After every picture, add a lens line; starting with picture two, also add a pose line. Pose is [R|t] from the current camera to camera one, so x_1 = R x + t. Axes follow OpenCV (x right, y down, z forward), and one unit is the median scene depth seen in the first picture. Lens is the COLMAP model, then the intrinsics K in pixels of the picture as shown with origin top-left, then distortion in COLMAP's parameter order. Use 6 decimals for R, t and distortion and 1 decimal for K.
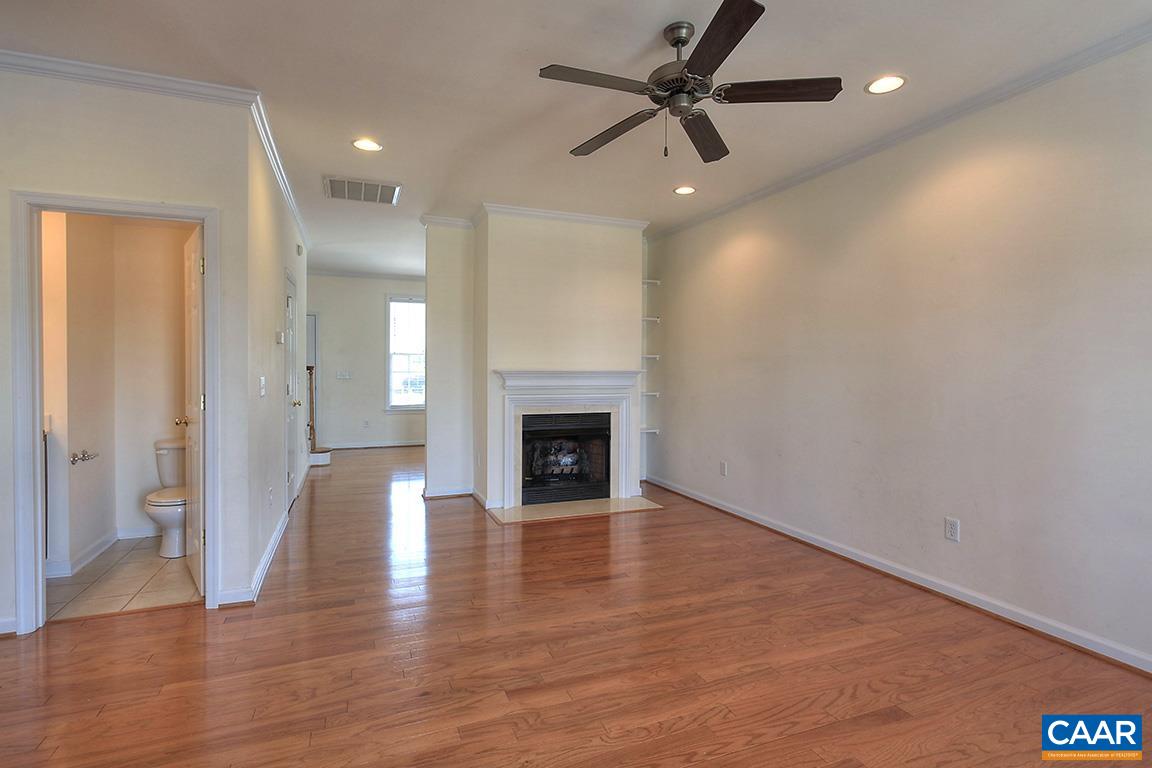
lens RADIAL K [[557.7, 0, 575.9], [0, 557.7, 377.3], [0, 0, 1]] dist [-0.003498, -0.000214]
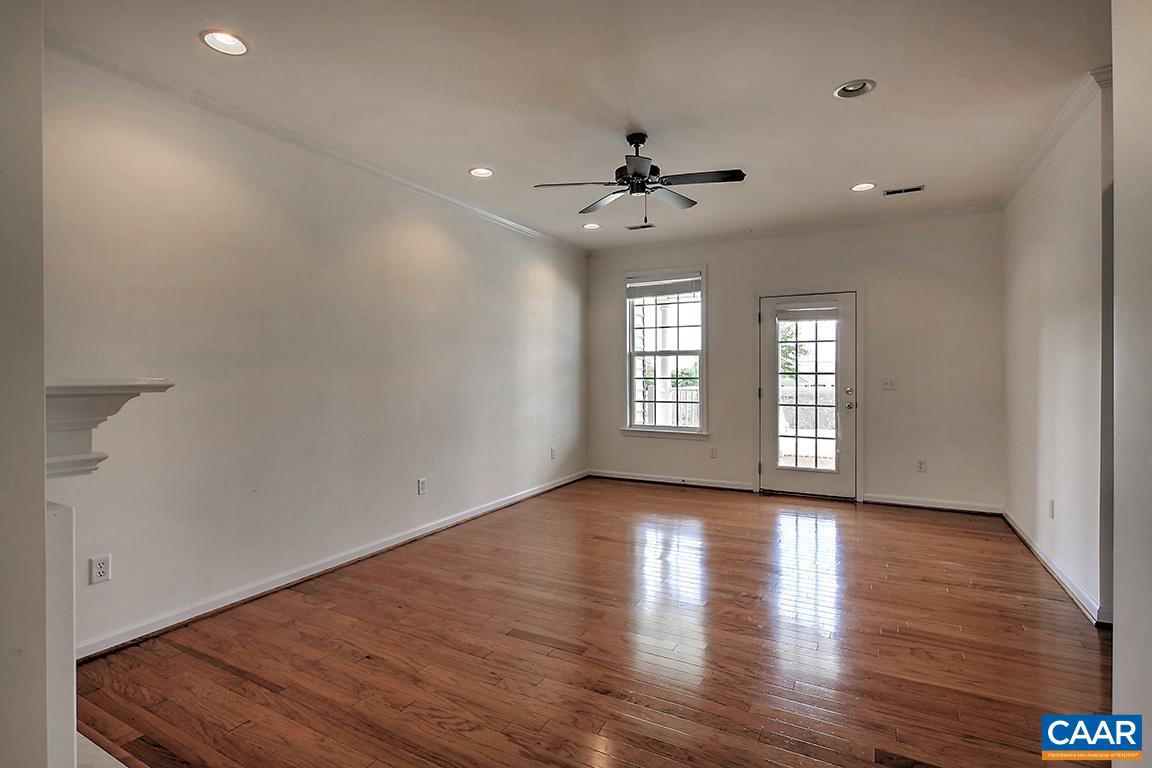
lens RADIAL K [[557.7, 0, 575.9], [0, 557.7, 377.3], [0, 0, 1]] dist [-0.003498, -0.000214]
pose [[-0.645107, -0.004932, 0.764077, -0.575356], [0.015537, 0.999688, 0.019571, -0.017119], [-0.763934, 0.024497, -0.644829, 1.453404]]
